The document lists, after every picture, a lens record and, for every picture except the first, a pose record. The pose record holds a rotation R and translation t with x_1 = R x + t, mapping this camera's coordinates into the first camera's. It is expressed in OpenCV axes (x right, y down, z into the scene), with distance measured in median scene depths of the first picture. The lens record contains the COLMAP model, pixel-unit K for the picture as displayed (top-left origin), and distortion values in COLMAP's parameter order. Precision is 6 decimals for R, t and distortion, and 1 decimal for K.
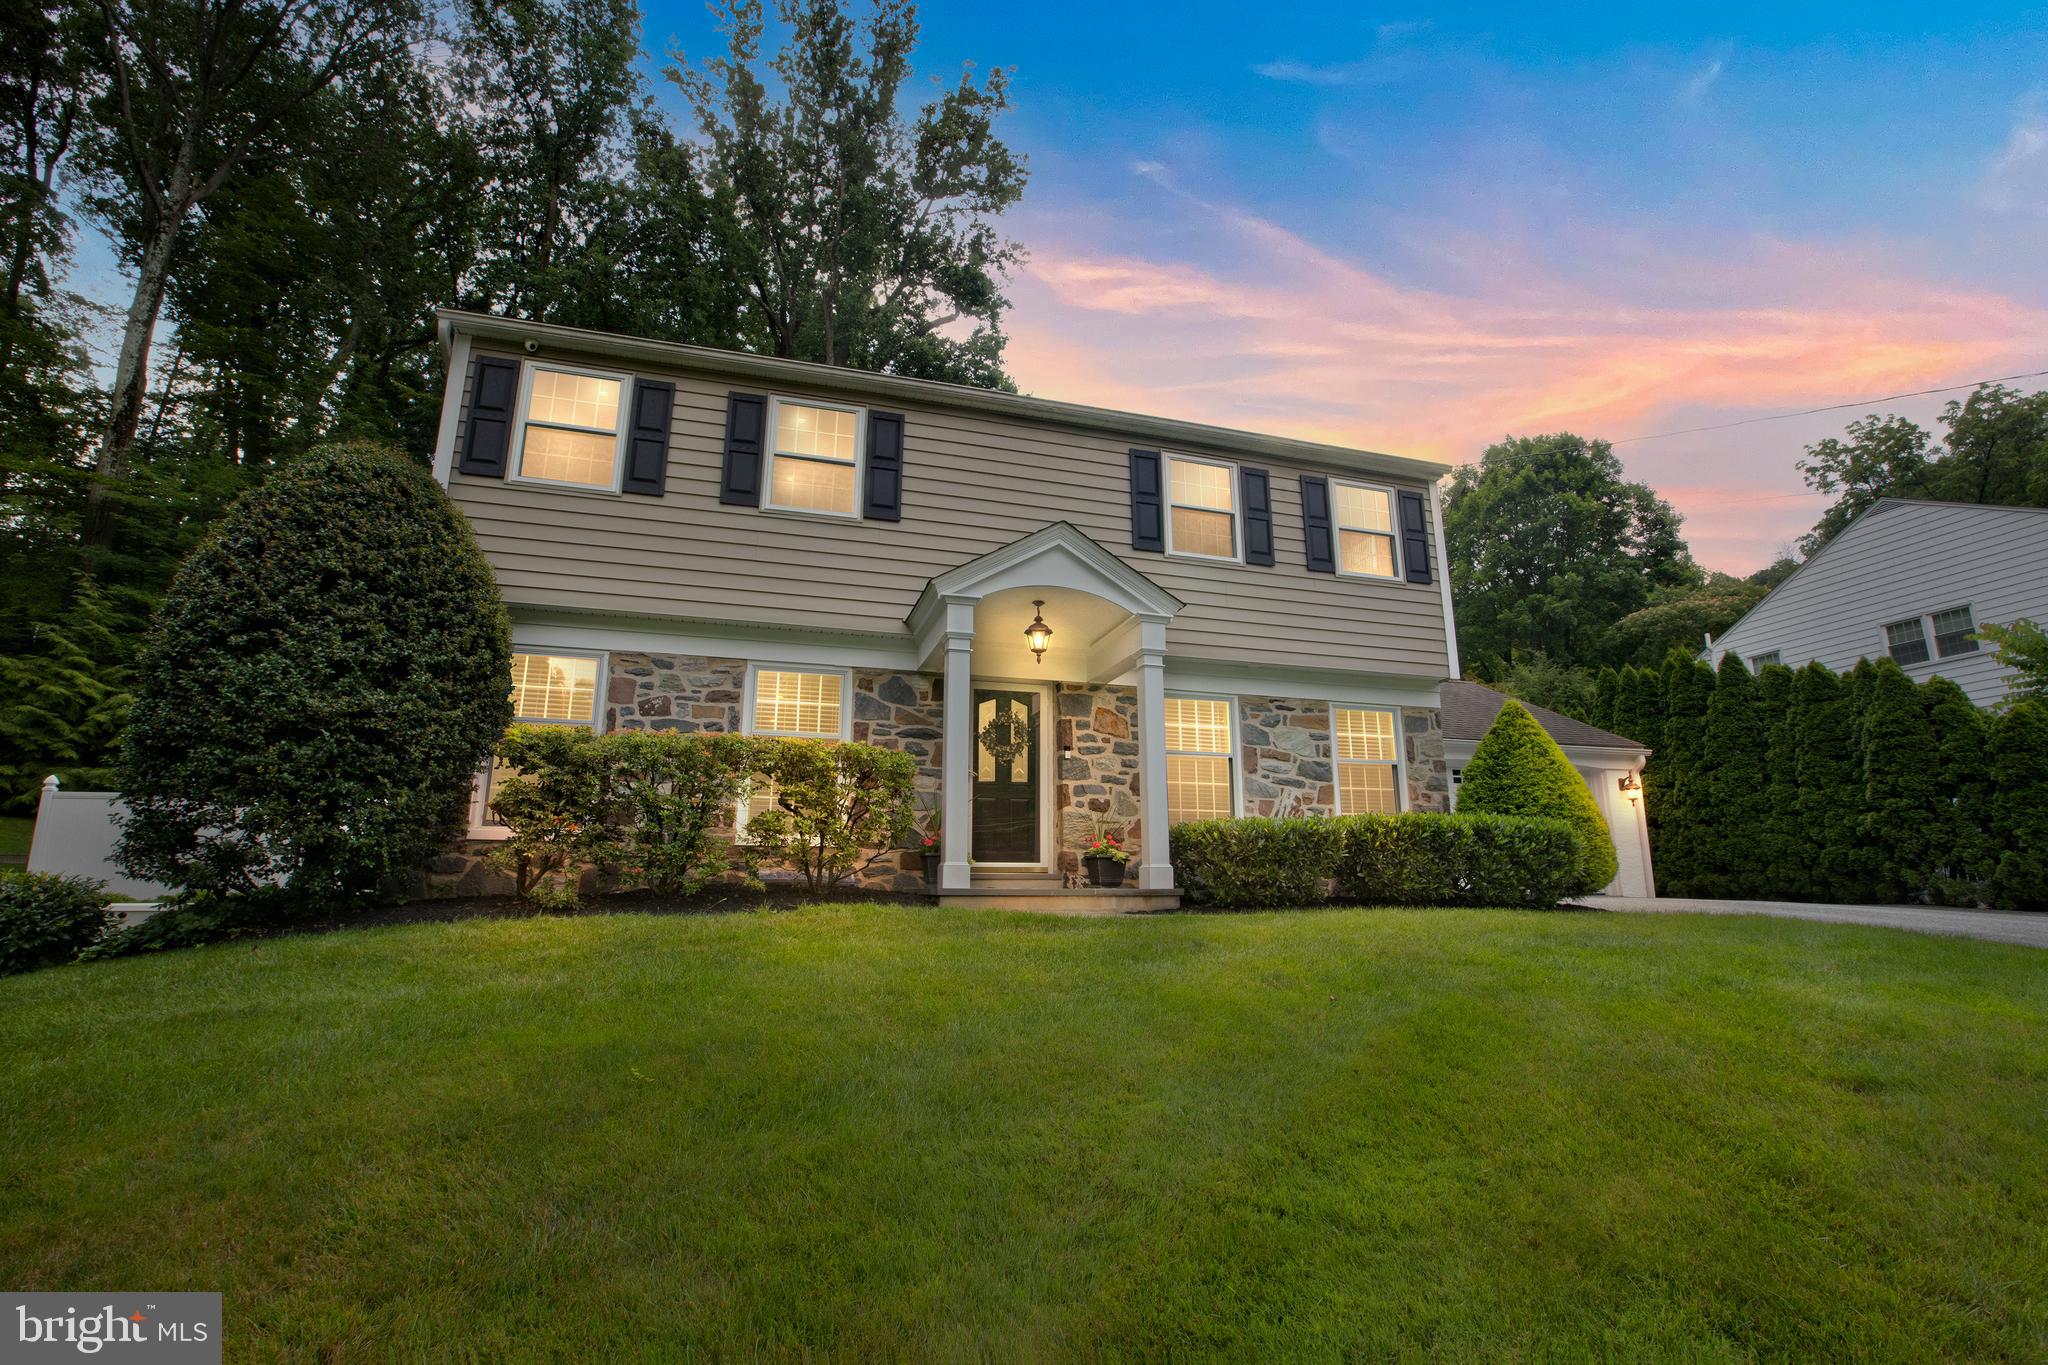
lens RADIAL K [[950.8, 0, 1035.6], [0, 950.8, 687.1], [0, 0, 1]] dist [-0.002354, 0.001670]
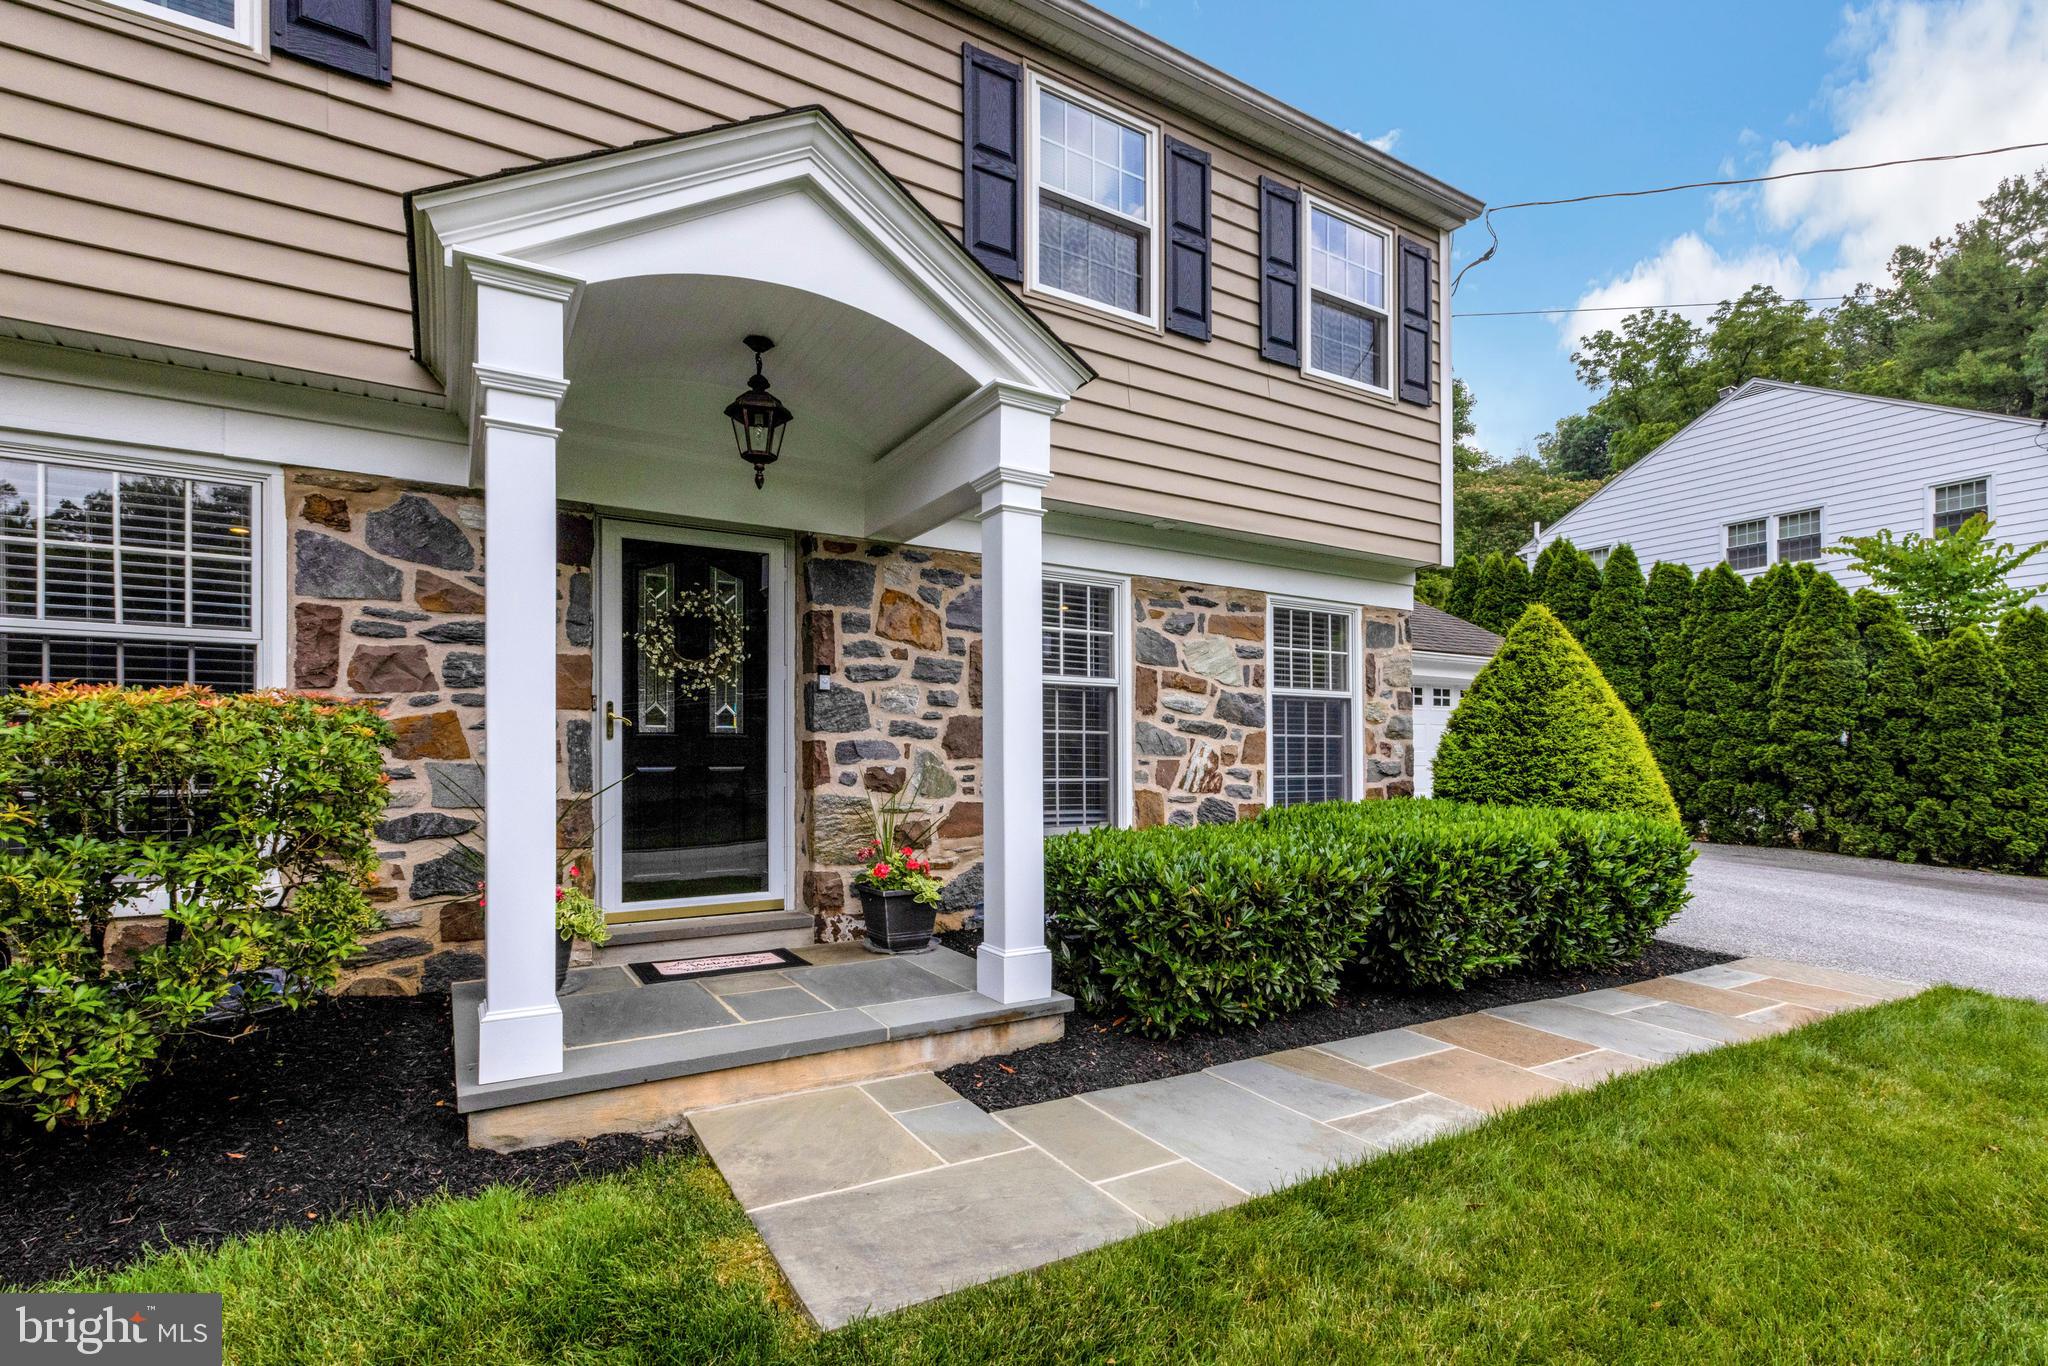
lens RADIAL K [[950.8, 0, 1028.4], [0, 950.8, 761.5], [0, 0, 1]] dist [-0.002354, 0.001670]
pose [[0.970105, 0.001656, 0.242679, 0.014772], [-0.055452, 0.975035, 0.215015, -0.002390], [-0.236265, -0.222045, 0.945978, 0.442853]]
